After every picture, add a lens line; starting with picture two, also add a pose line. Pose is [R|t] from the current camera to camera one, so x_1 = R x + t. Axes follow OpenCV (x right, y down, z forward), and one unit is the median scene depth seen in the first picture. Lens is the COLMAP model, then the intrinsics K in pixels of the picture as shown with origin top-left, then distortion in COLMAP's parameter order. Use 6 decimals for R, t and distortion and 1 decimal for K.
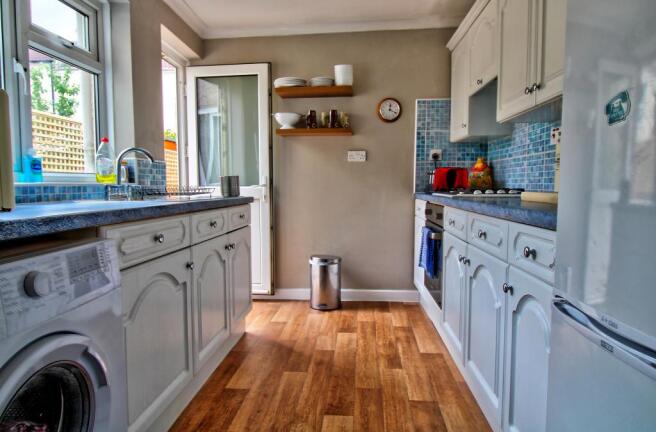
lens RADIAL K [[411.1, 0, 326.7], [0, 411.1, 215.0], [0, 0, 1]] dist [-0.004576, 0.000163]
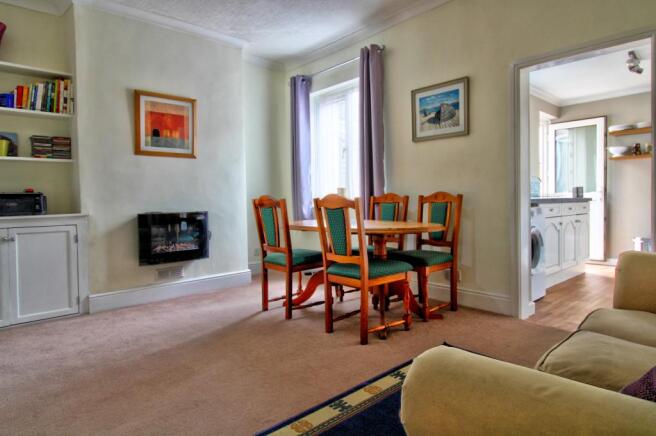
lens RADIAL K [[411.1, 0, 329.7], [0, 411.1, 212.5], [0, 0, 1]] dist [-0.004576, 0.000163]
pose [[0.733461, 0.012740, -0.679612, 0.167793], [-0.037200, 0.999078, -0.021419, 0.082919], [0.678712, 0.040991, 0.733259, -0.911552]]
